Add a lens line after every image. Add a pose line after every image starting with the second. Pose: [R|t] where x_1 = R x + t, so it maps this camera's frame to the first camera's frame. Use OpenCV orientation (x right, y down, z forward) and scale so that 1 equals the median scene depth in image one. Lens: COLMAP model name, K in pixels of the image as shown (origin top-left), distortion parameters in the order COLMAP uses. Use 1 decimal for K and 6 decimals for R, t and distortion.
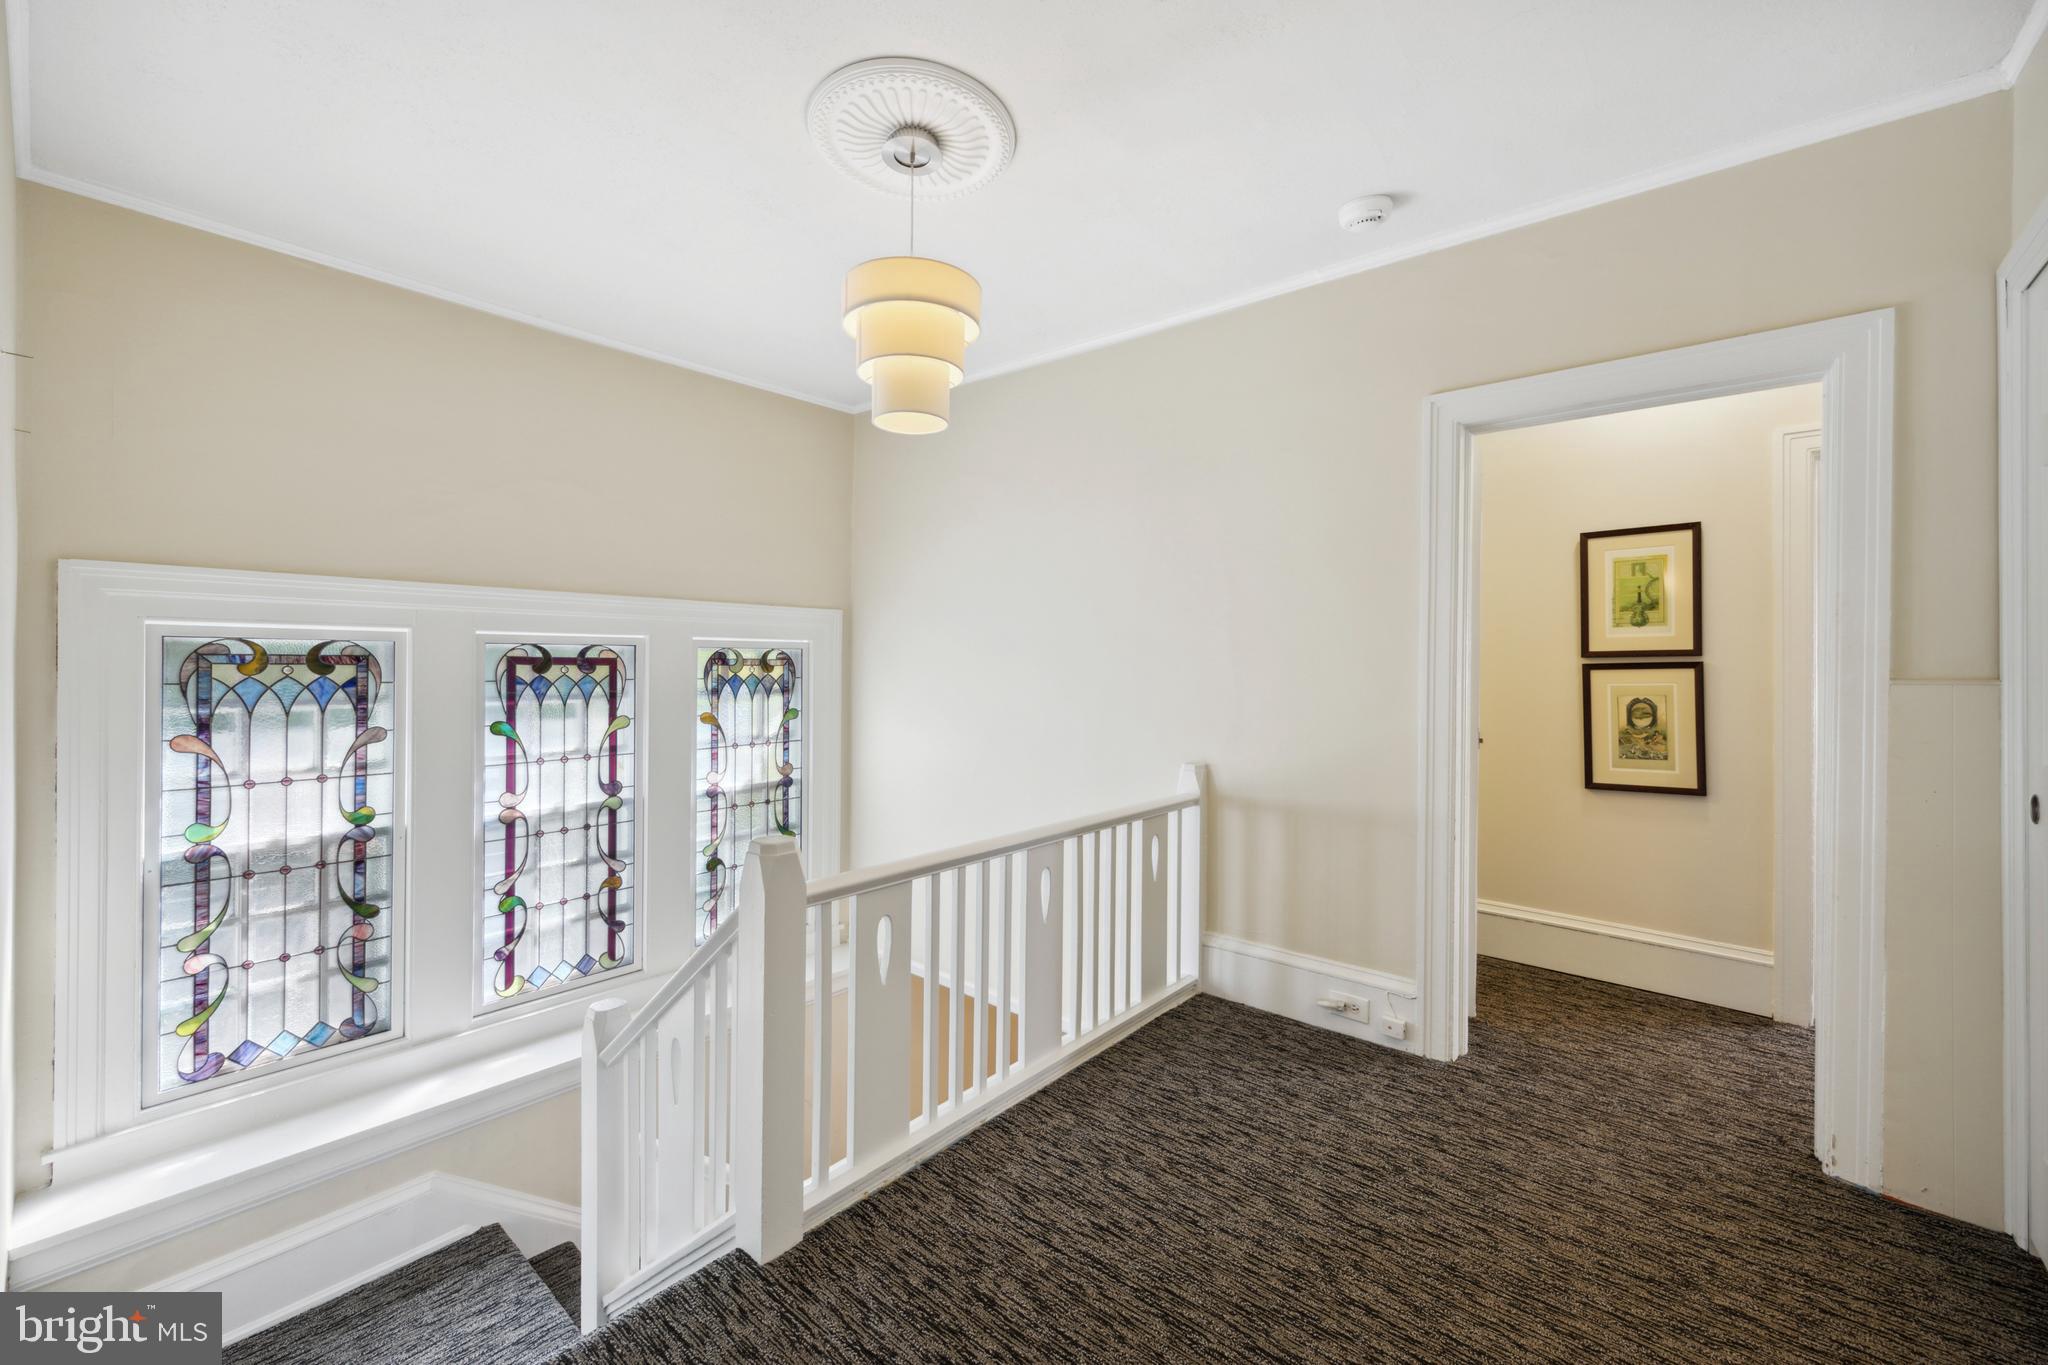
lens RADIAL K [[850.1, 0, 1061.5], [0, 850.1, 666.1], [0, 0, 1]] dist [-0.001342, -0.000313]
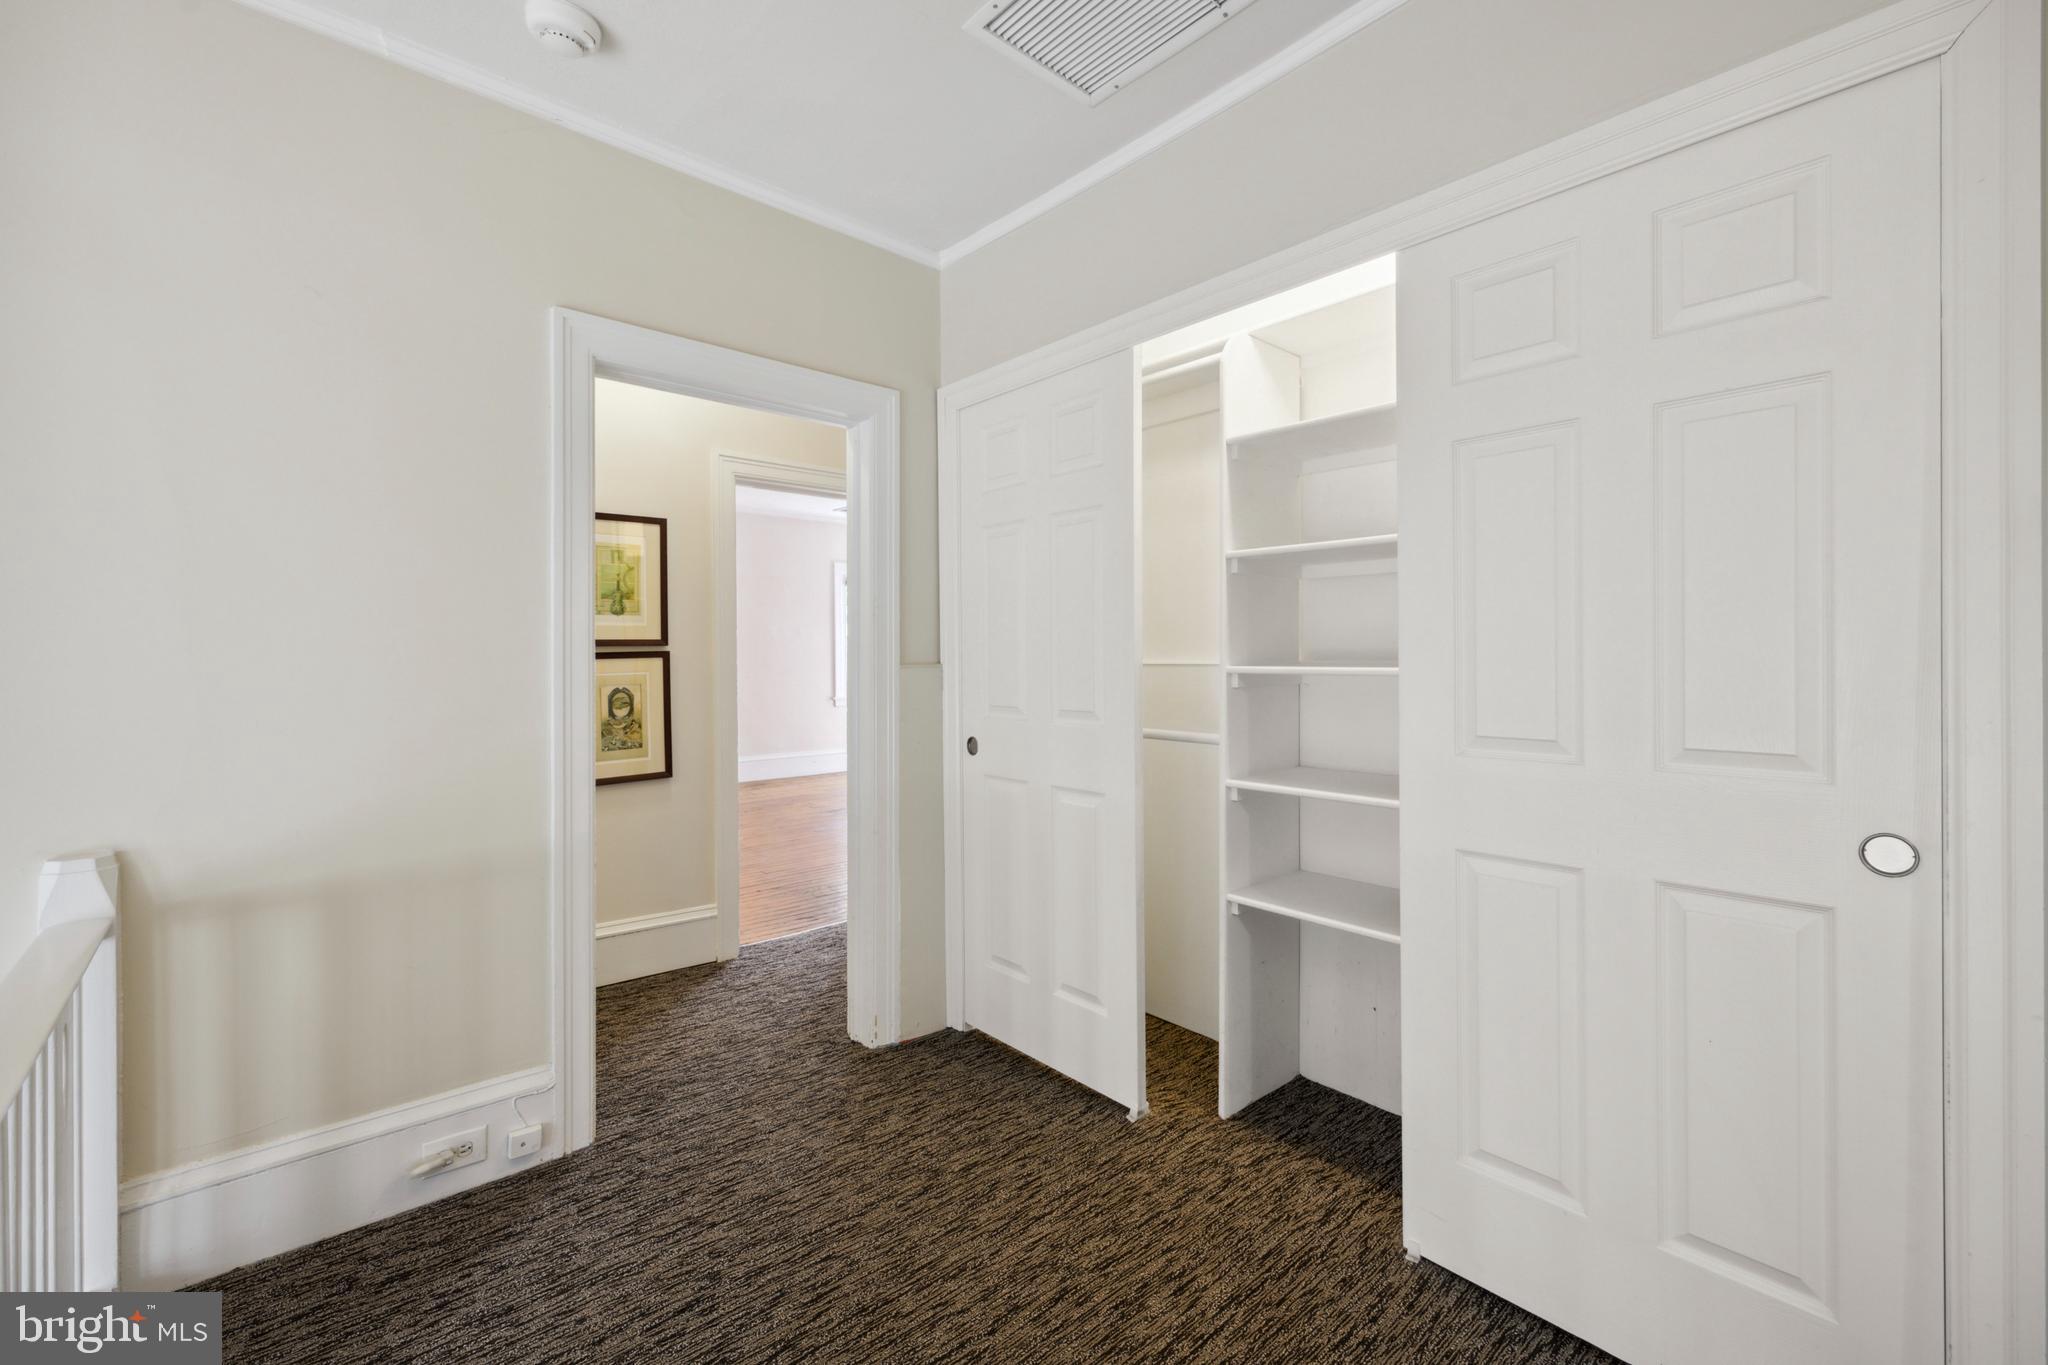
lens RADIAL K [[850.1, 0, 1061.5], [0, 850.1, 666.1], [0, 0, 1]] dist [-0.001342, -0.000313]
pose [[0.149941, -0.011352, 0.988630, -0.260149], [0.001629, 0.999936, 0.011235, 0.002698], [-0.988694, -0.000075, 0.149950, 0.415631]]
